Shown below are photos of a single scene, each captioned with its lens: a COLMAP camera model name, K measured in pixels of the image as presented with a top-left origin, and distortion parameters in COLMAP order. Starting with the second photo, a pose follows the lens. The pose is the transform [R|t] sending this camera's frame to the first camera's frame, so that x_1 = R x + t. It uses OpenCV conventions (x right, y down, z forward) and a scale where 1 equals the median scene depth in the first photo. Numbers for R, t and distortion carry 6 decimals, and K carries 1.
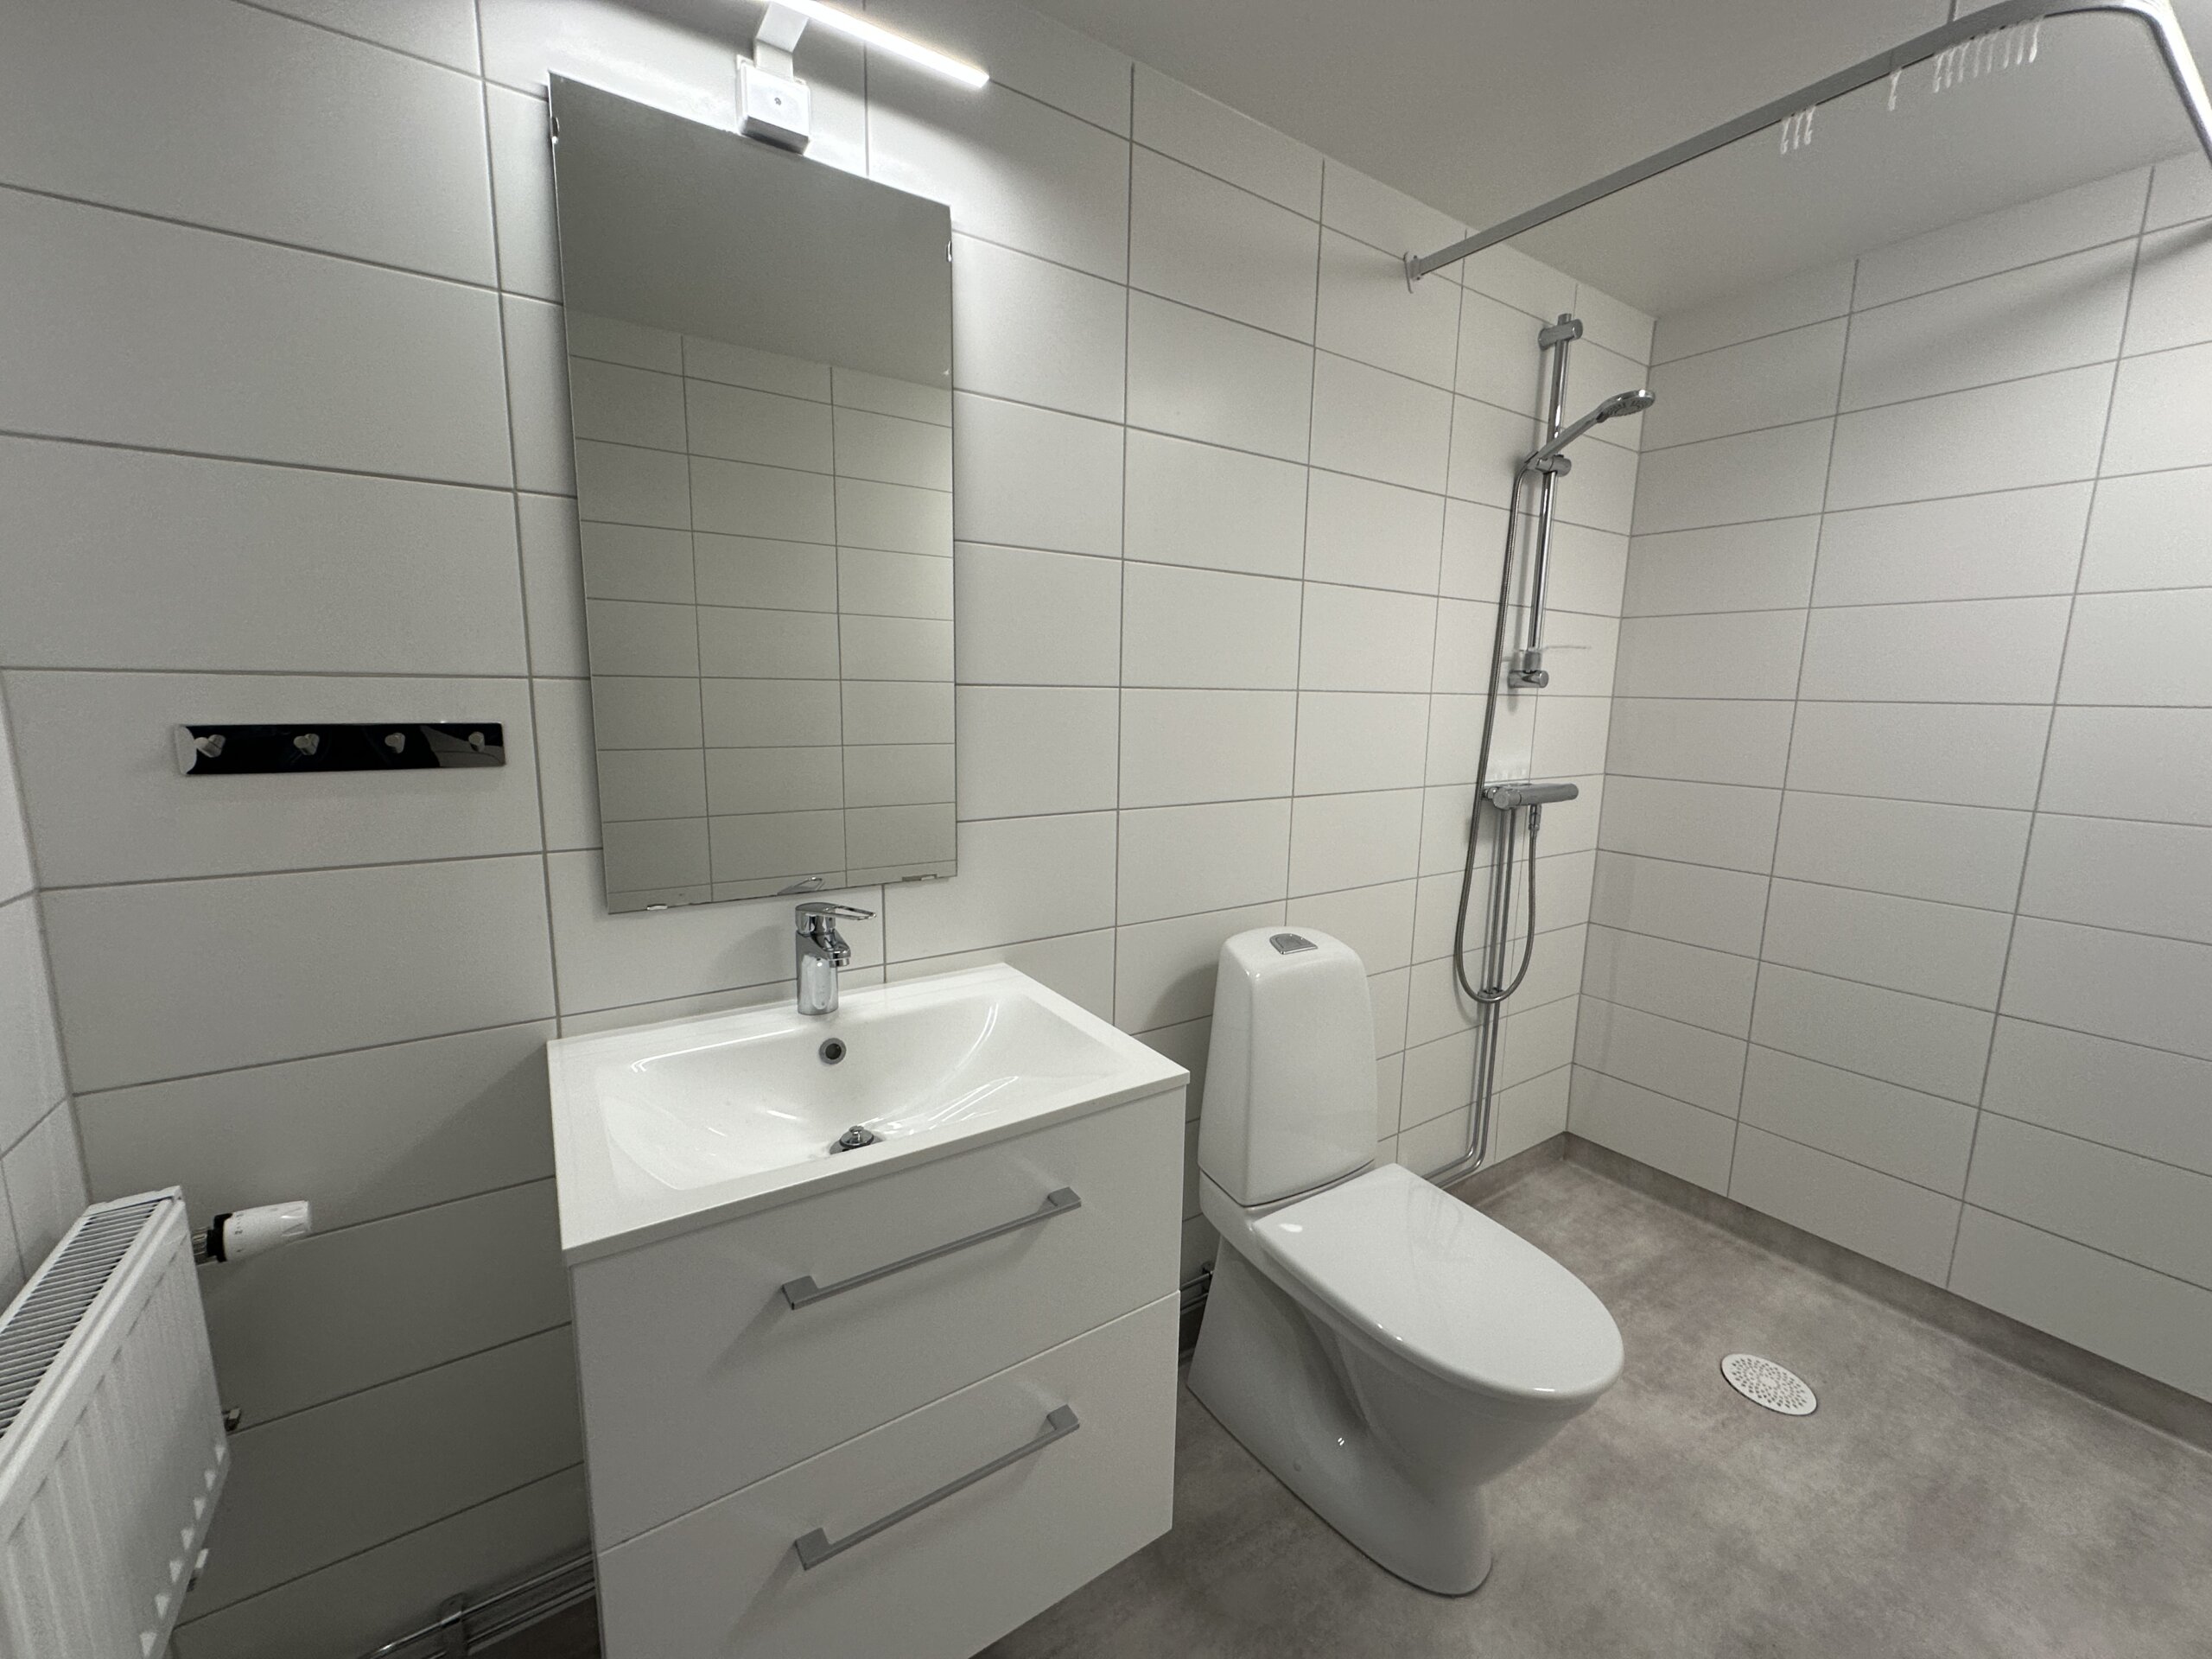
lens RADIAL K [[881.5, 0, 1107.3], [0, 881.5, 827.9], [0, 0, 1]] dist [-0.001980, 0.000539]
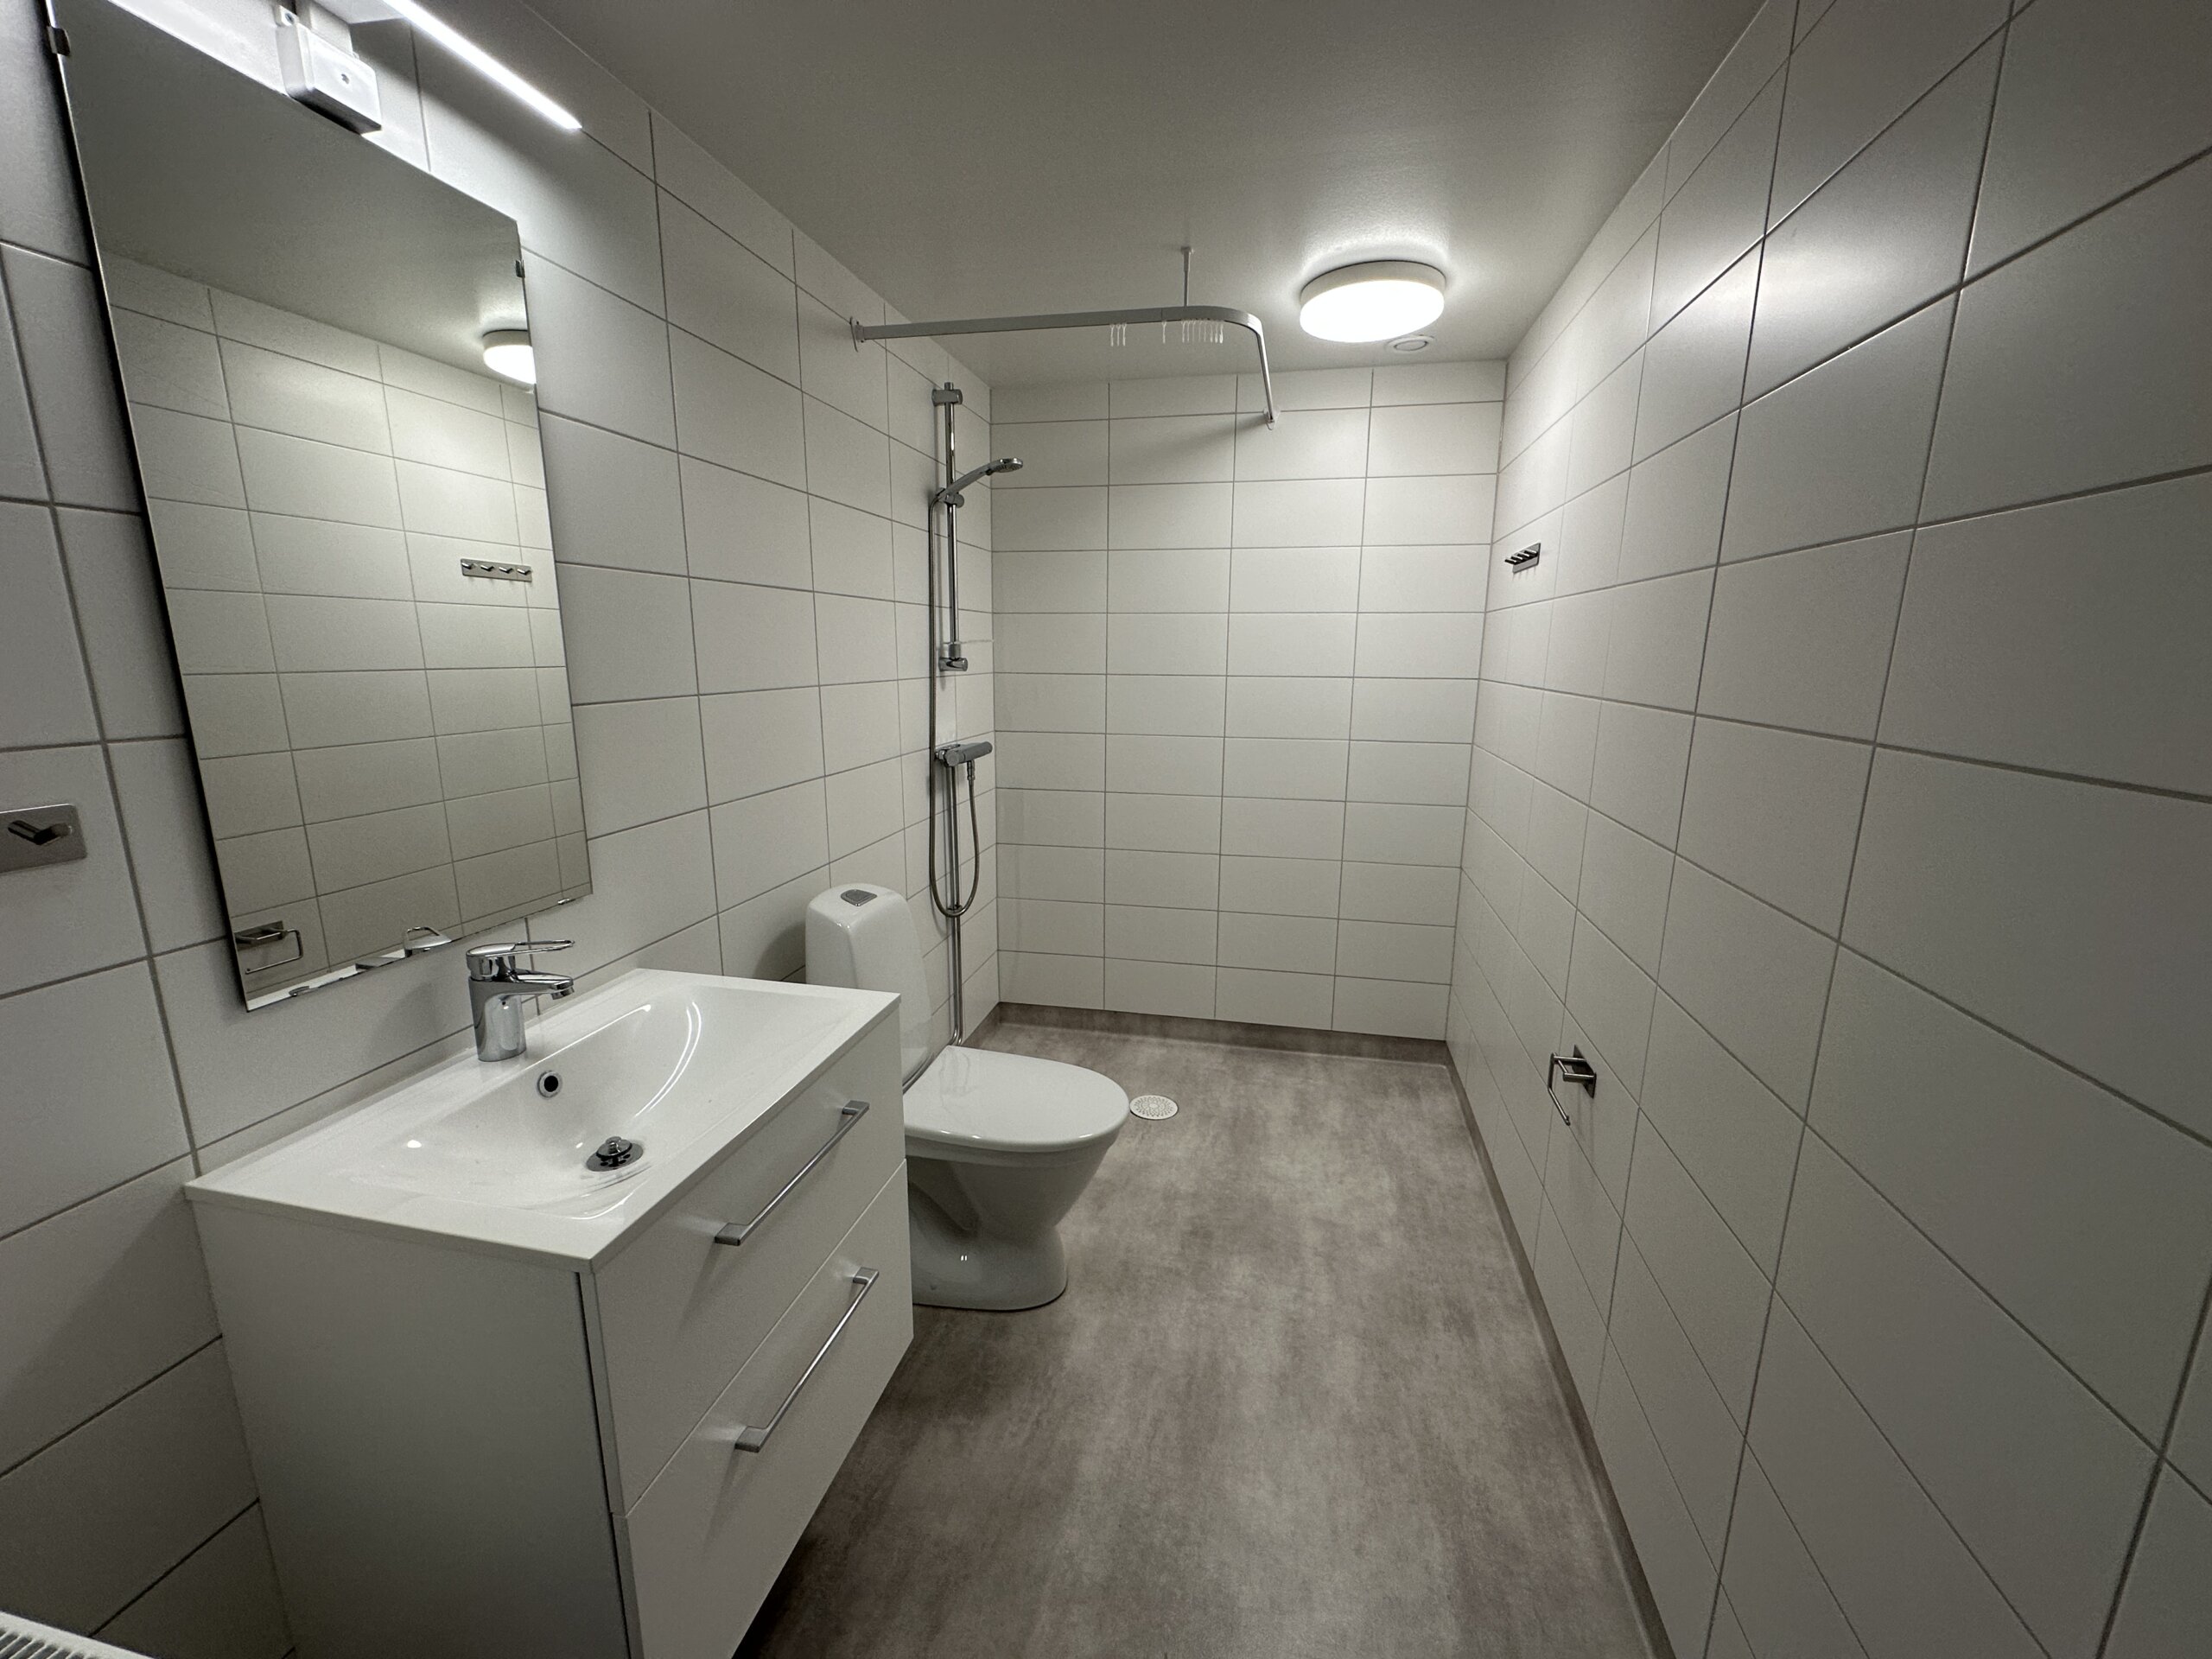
lens RADIAL K [[881.5, 0, 1107.3], [0, 881.5, 827.9], [0, 0, 1]] dist [-0.001980, 0.000539]
pose [[0.717223, -0.151493, 0.680177, -0.333406], [0.113464, 0.988445, 0.100509, -0.043324], [-0.687544, 0.005089, 0.726125, -0.113243]]
